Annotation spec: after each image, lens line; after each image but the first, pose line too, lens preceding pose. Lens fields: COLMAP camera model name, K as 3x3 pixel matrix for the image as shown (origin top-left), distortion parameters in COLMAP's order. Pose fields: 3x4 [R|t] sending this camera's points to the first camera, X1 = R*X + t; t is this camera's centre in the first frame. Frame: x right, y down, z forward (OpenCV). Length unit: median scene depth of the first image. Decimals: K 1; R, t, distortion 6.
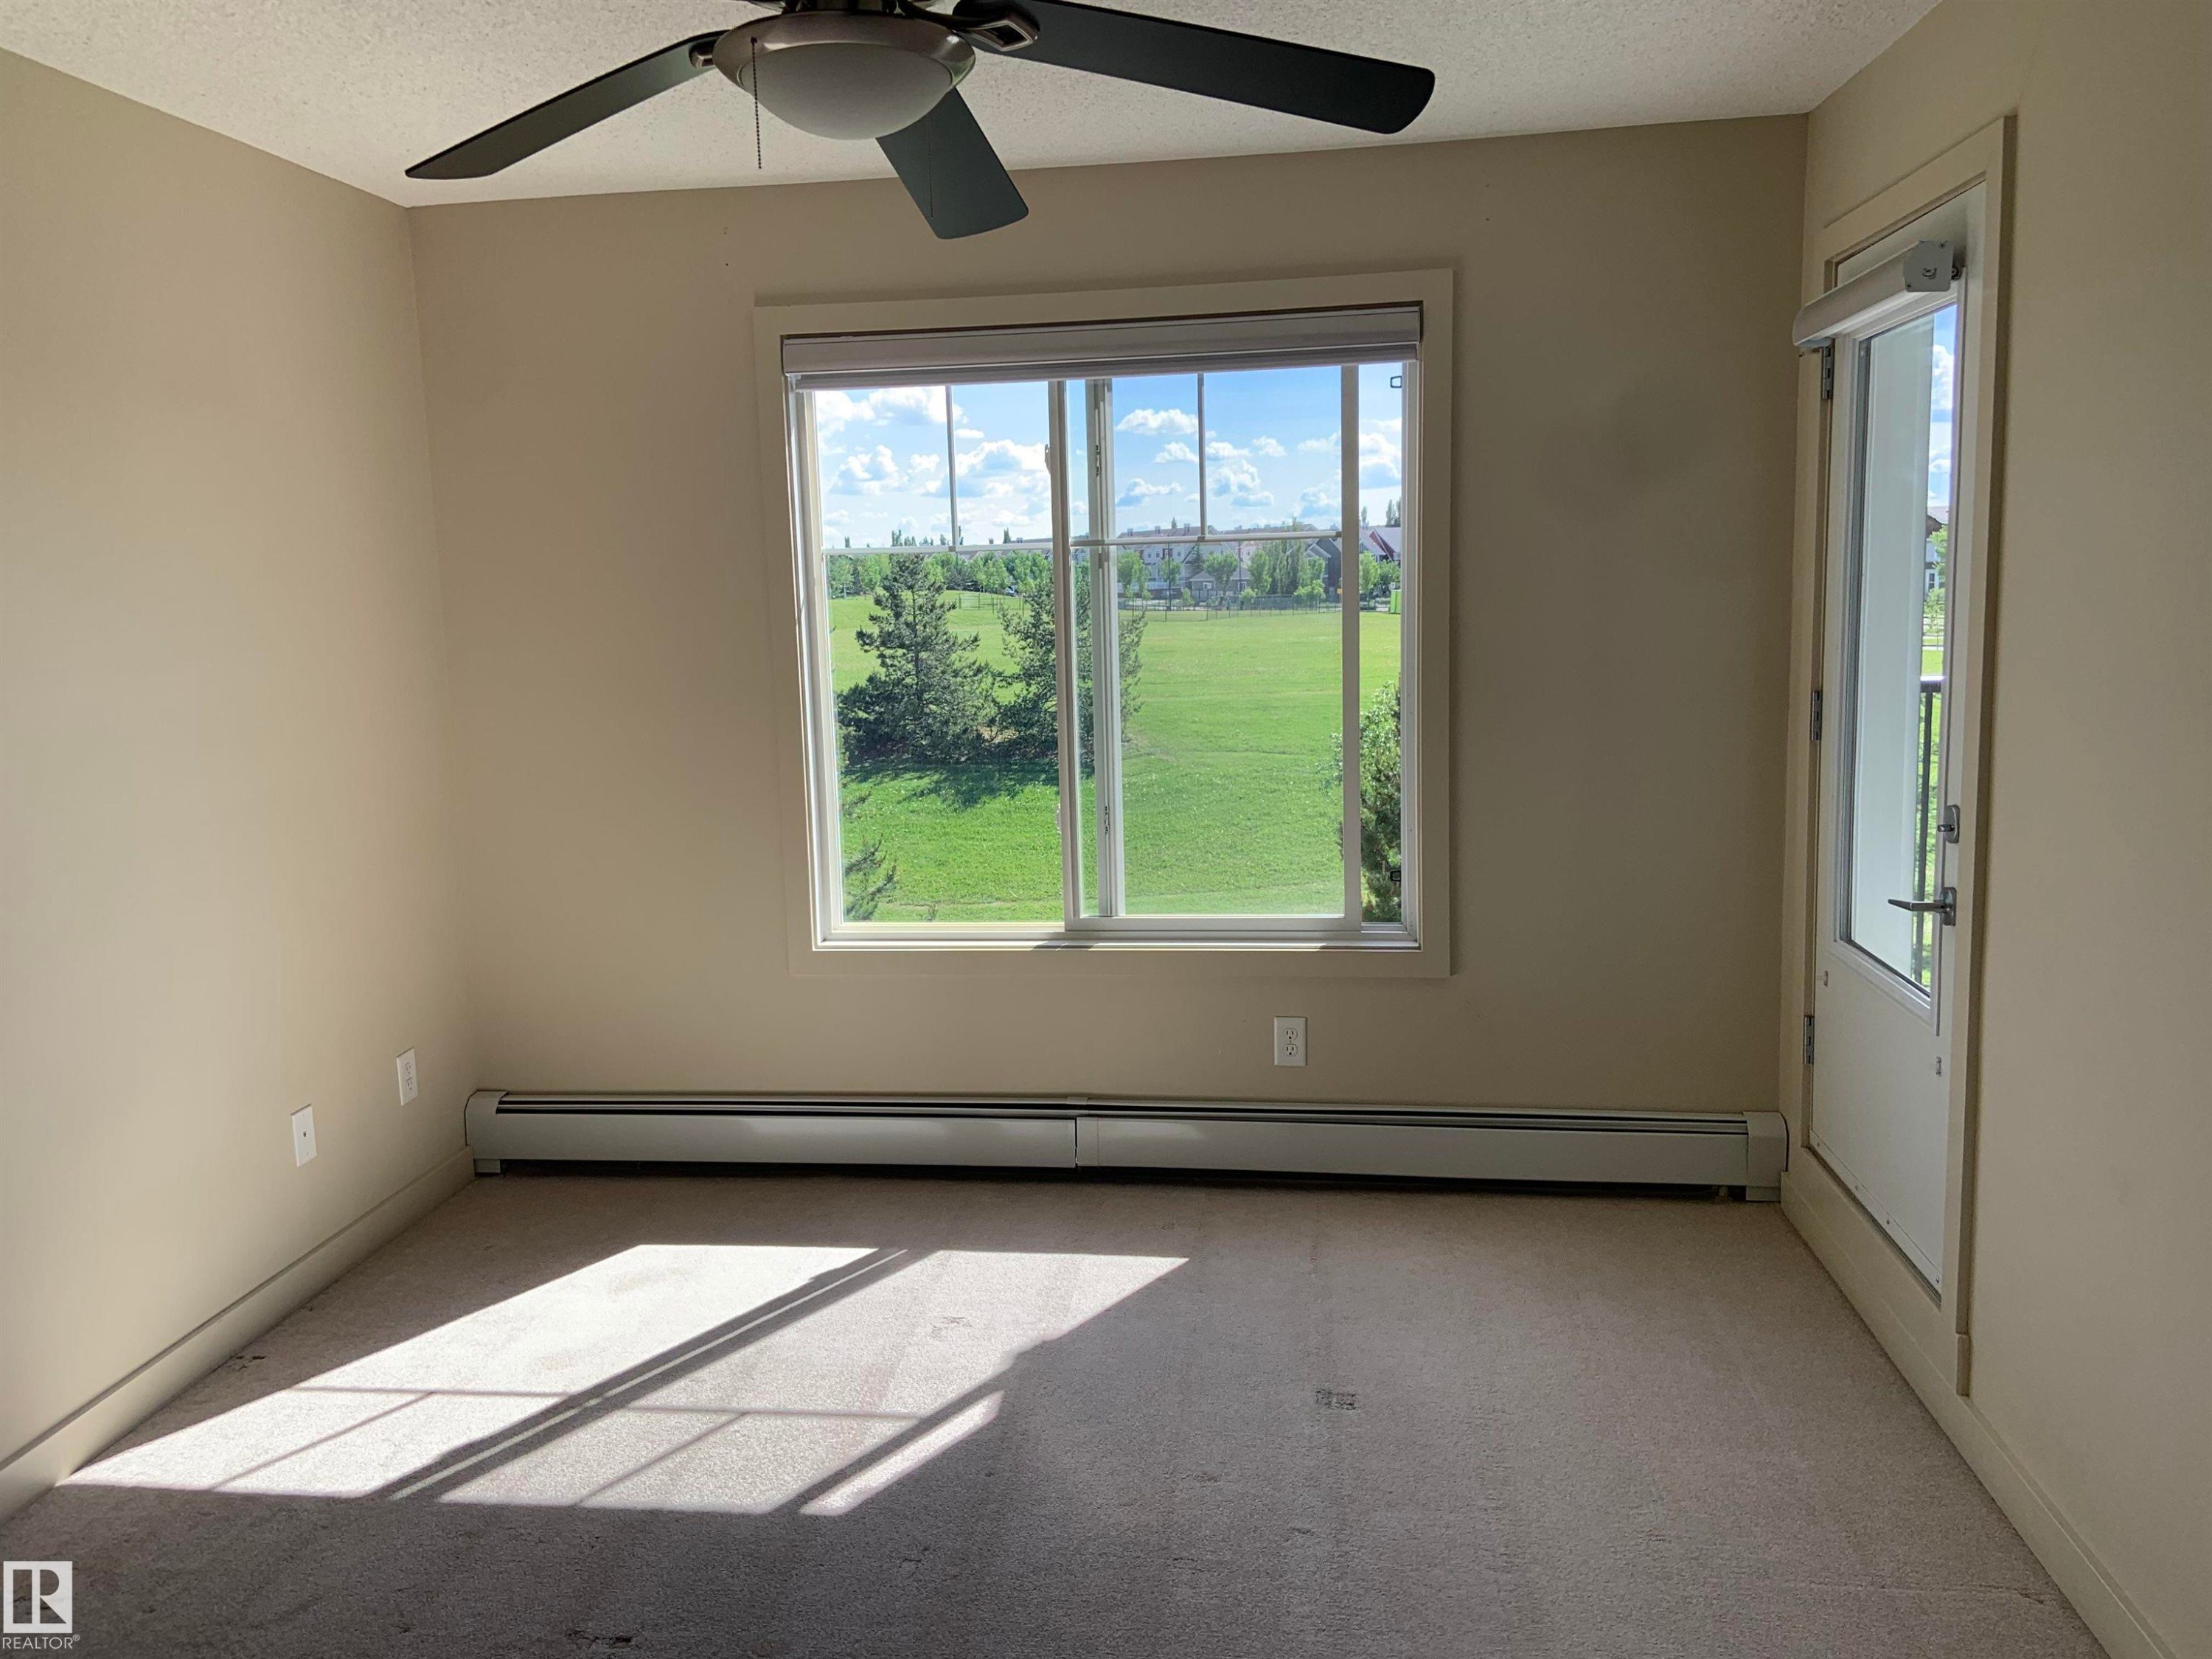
lens RADIAL K [[1661.9, 0, 1067.4], [0, 1661.9, 800.0], [0, 0, 1]] dist [0.116807, -0.134524]
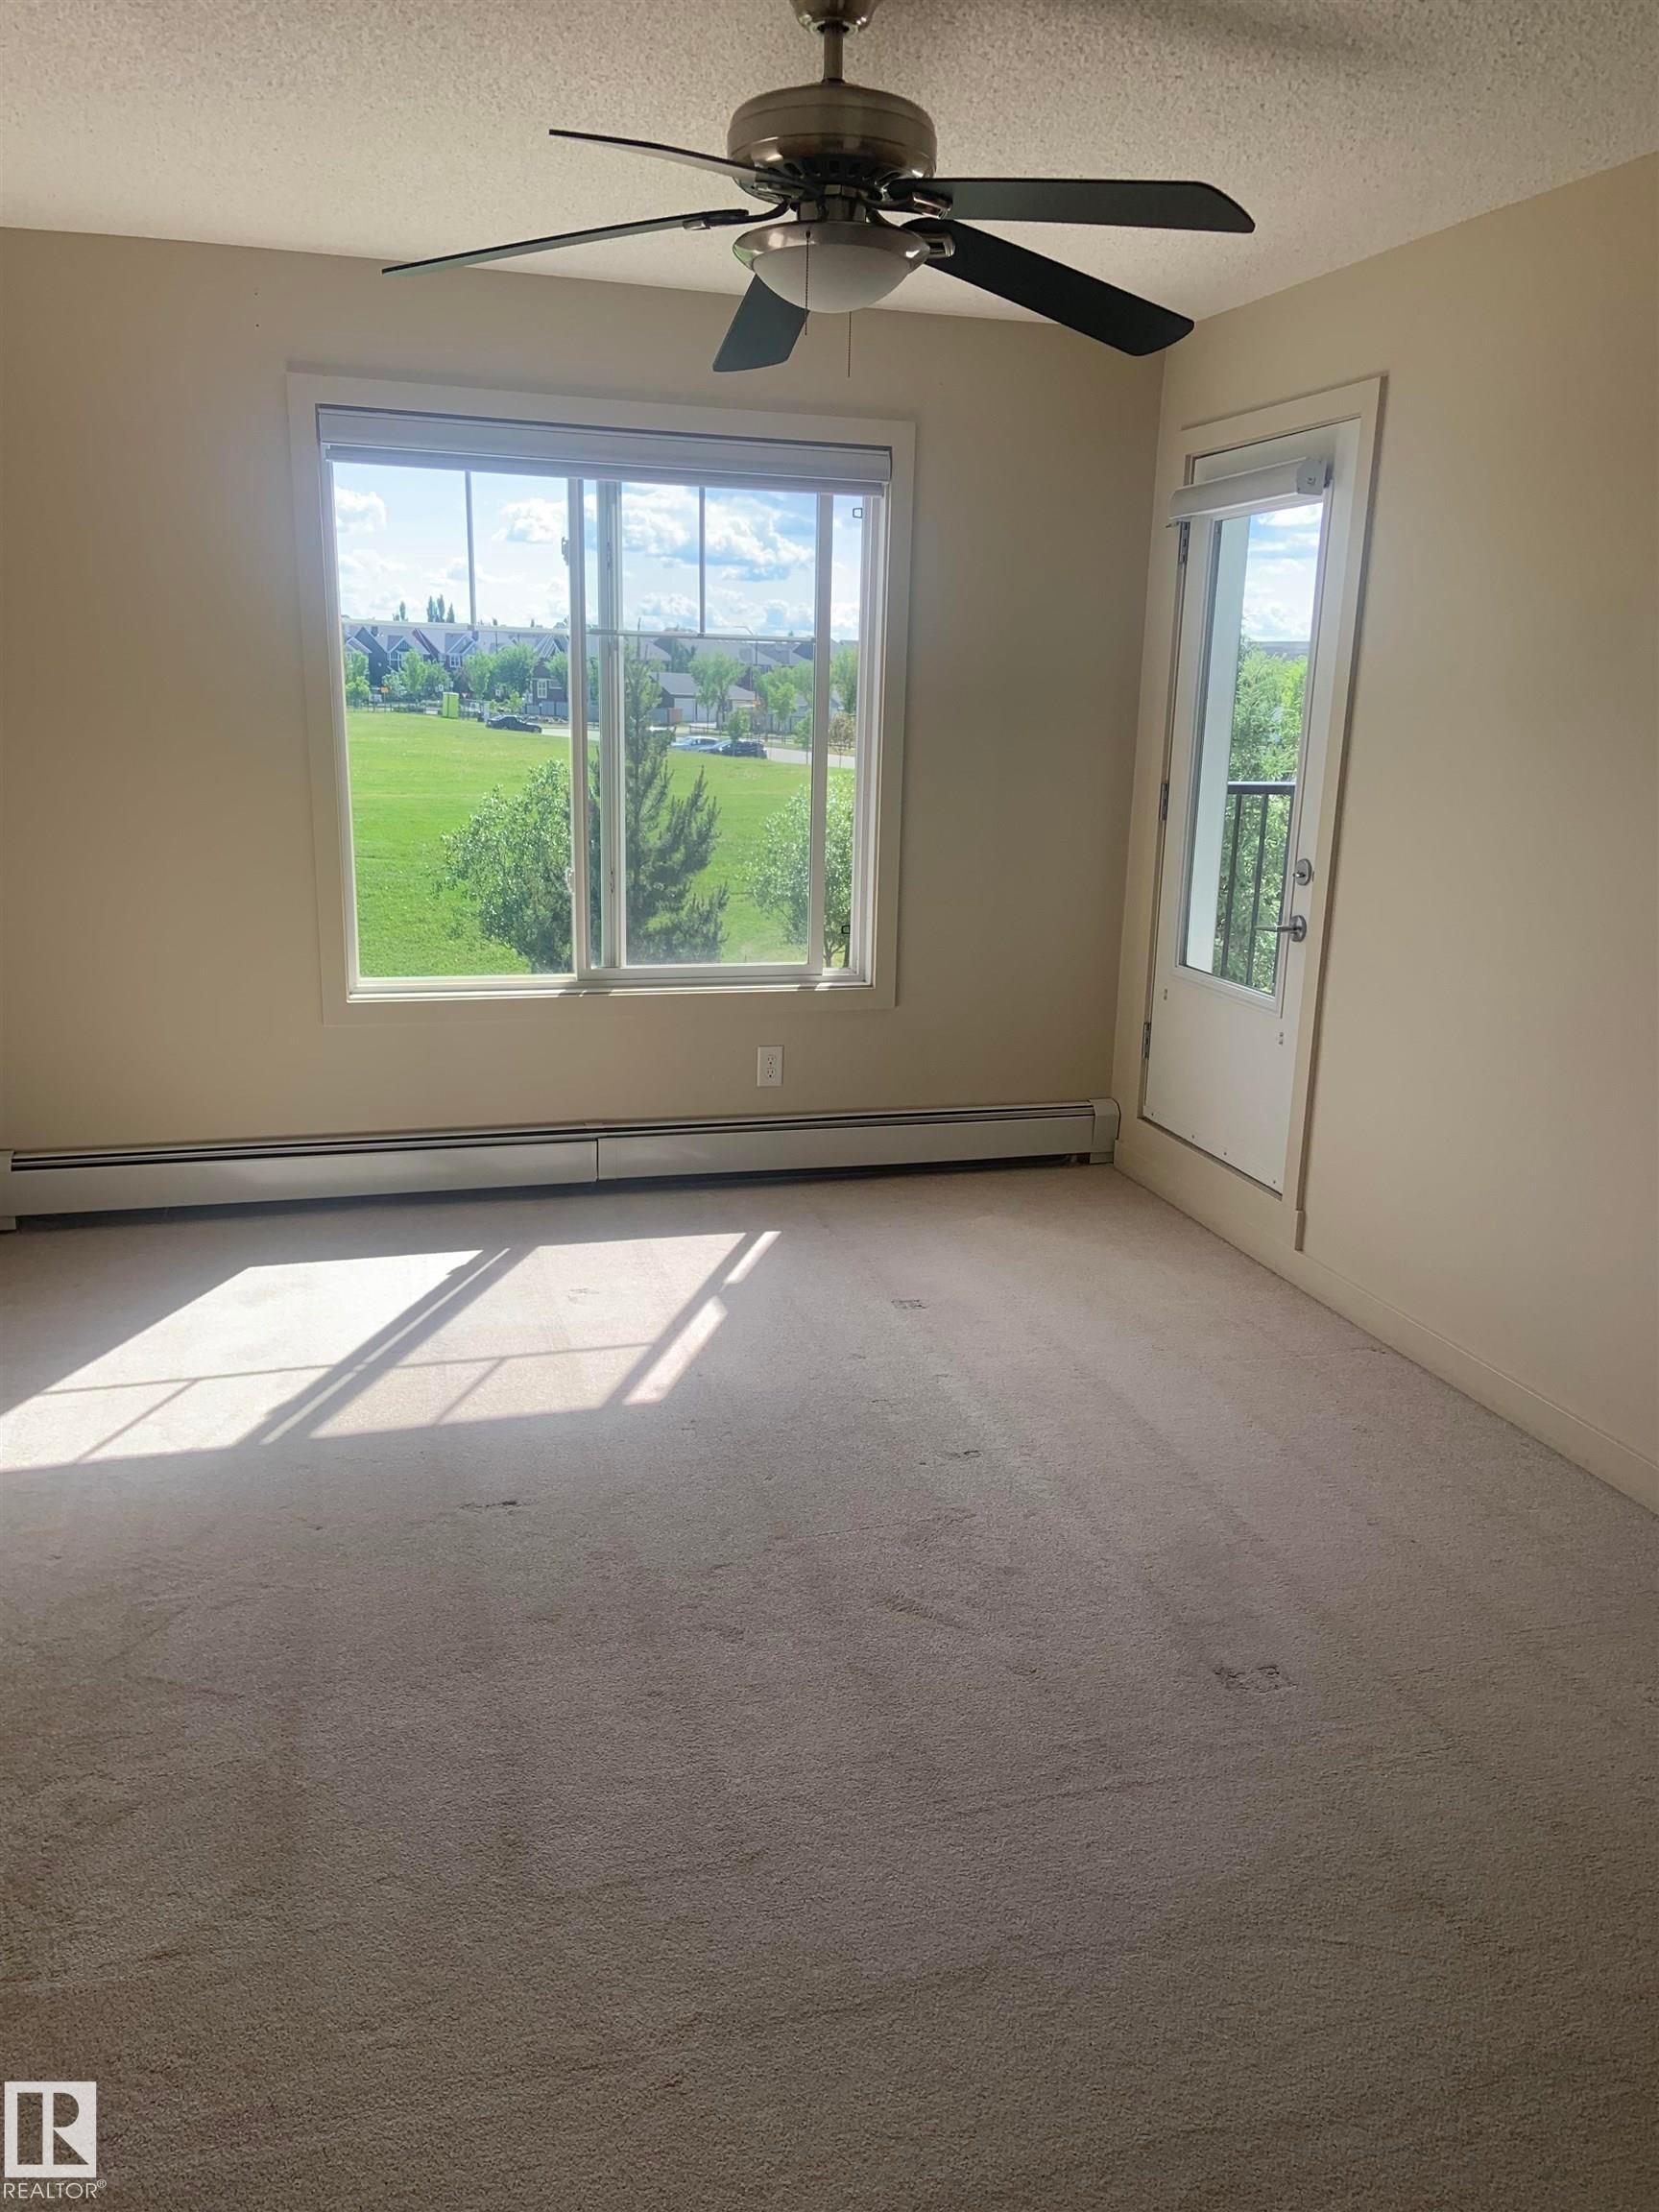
lens RADIAL K [[1636.3, 0, 833.2], [0, 1636.3, 1095.4], [0, 0, 1]] dist [0.107344, -0.135640]
pose [[0.909060, -0.048758, 0.413803, -0.334339], [0.002175, 0.993671, 0.112306, 0.032862], [-0.416660, -0.101193, 0.903413, -0.106479]]
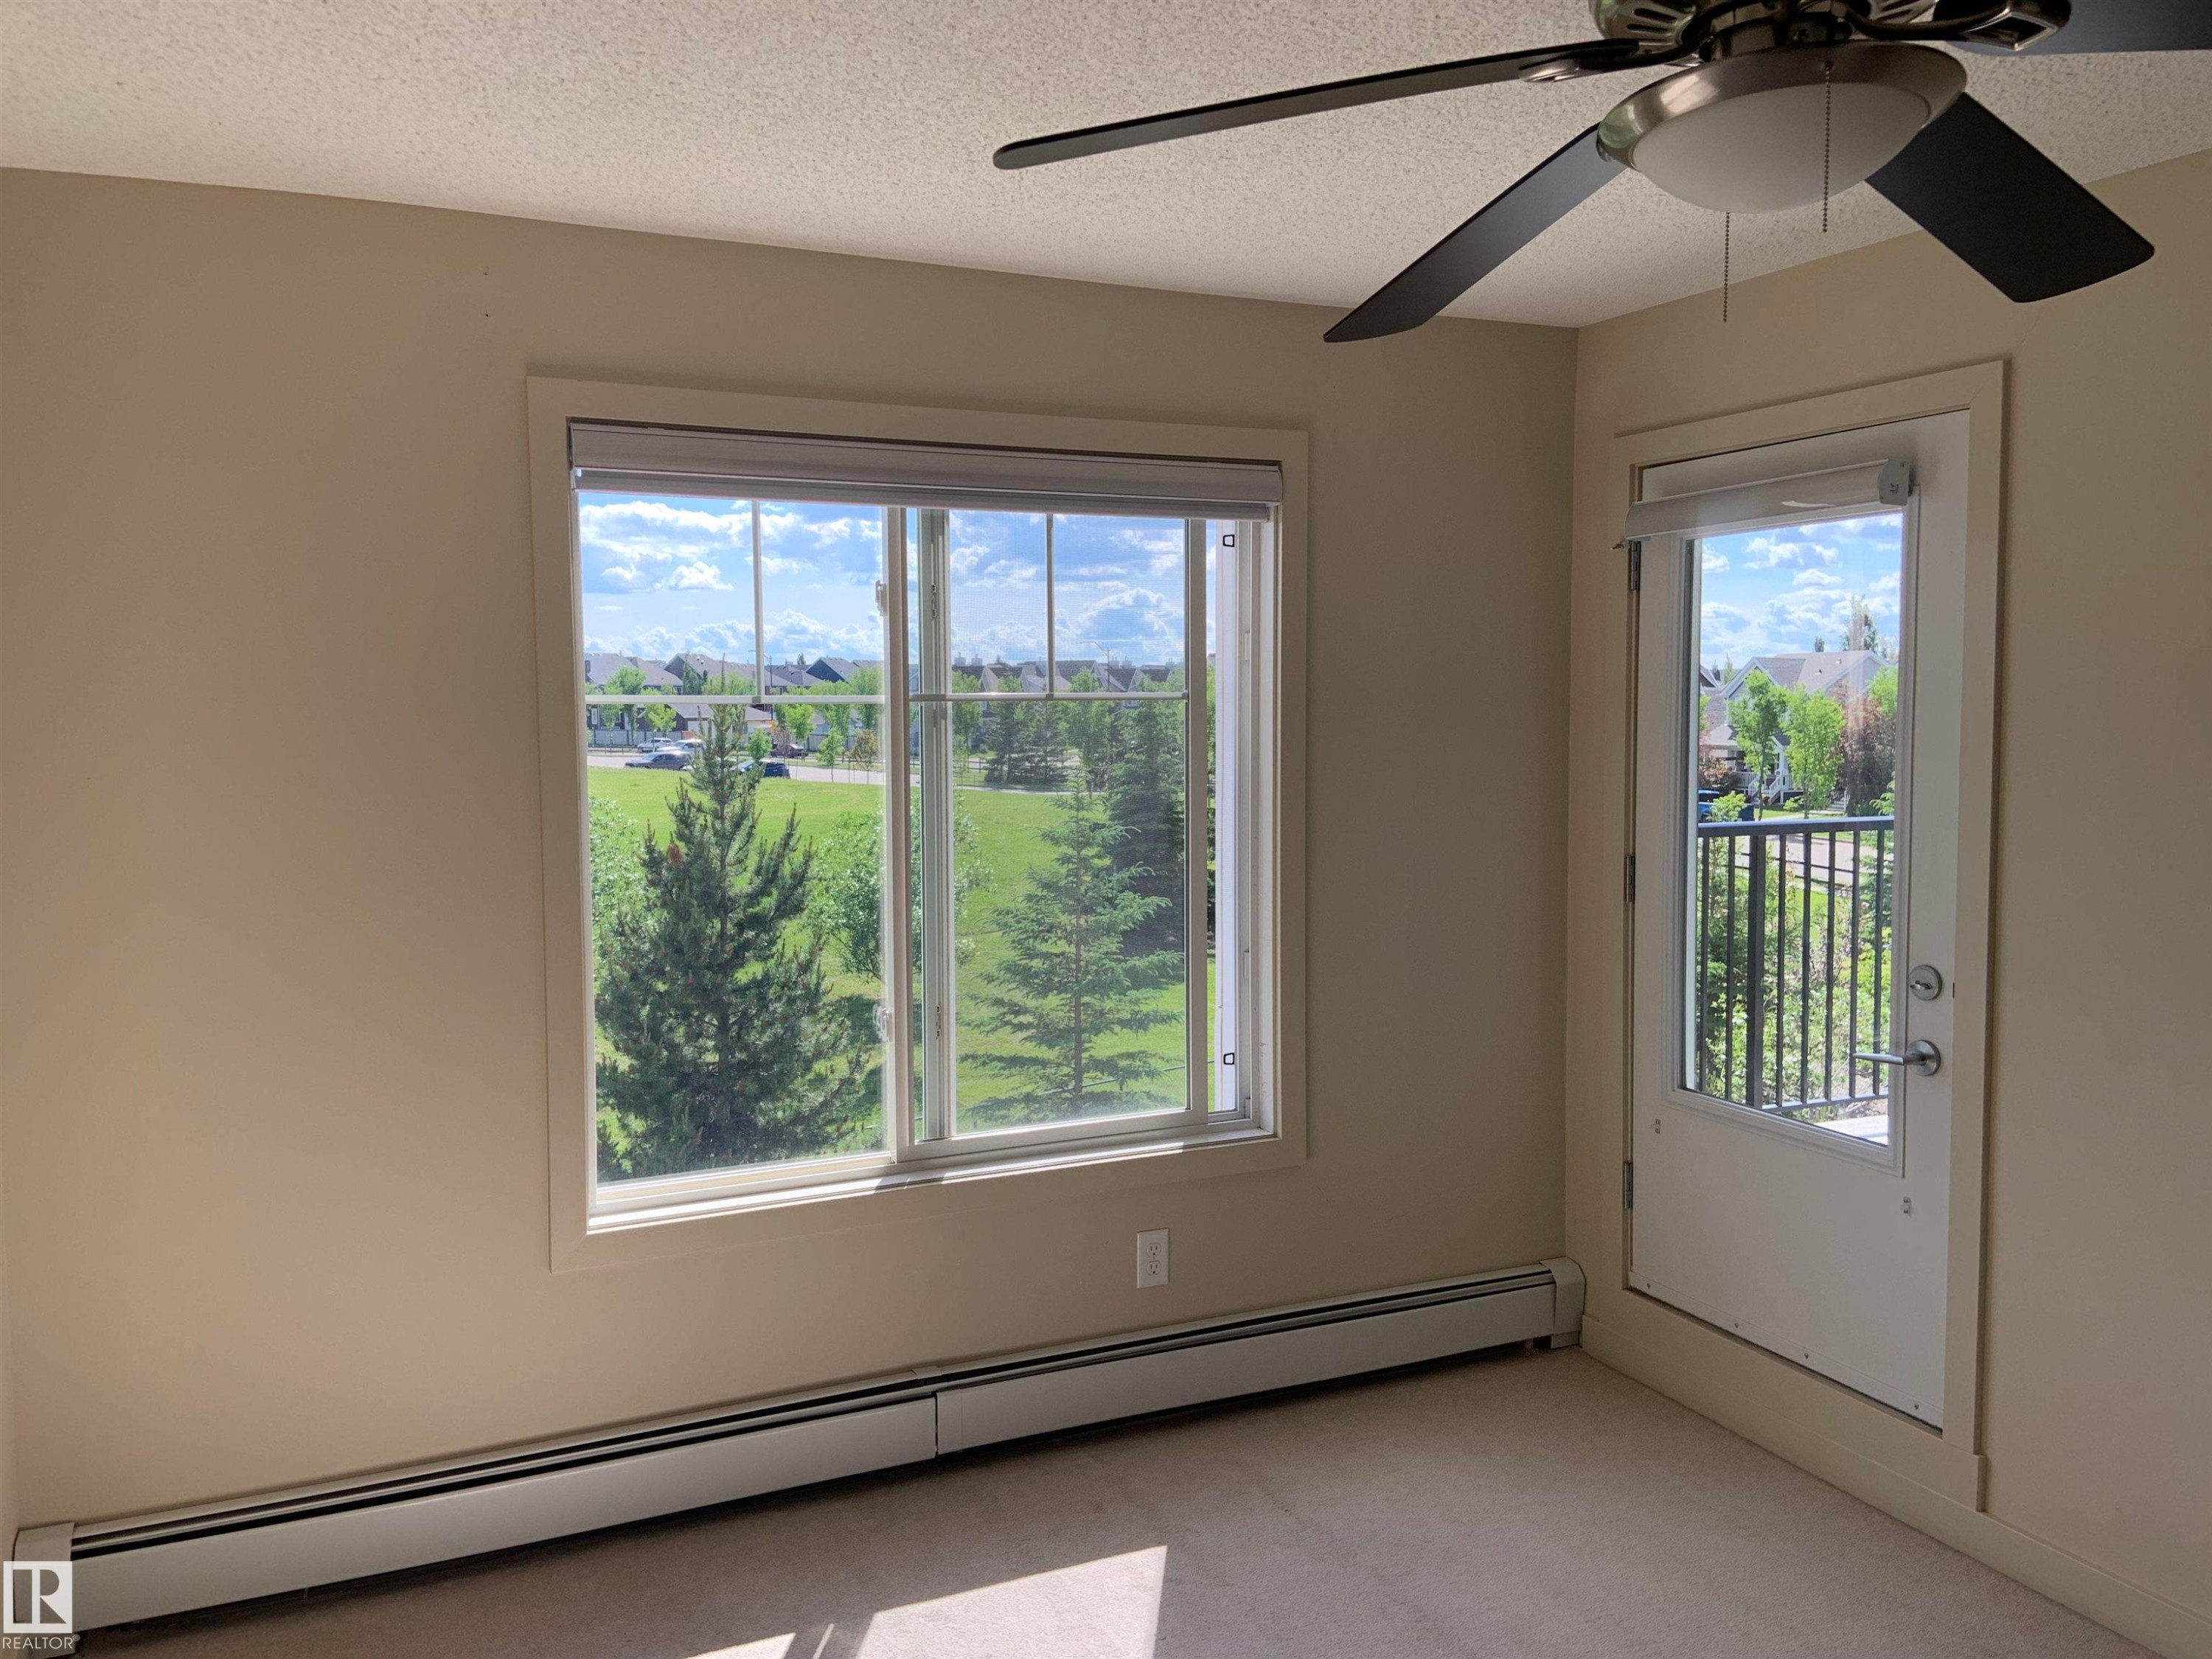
lens RADIAL K [[1636.3, 0, 1039.9], [0, 1636.3, 814.7], [0, 0, 1]] dist [0.107344, -0.135640]
pose [[0.851630, -0.013627, 0.523967, -0.391705], [0.051342, 0.997023, -0.057520, -0.045725], [-0.521624, 0.075887, 0.849794, 0.276494]]
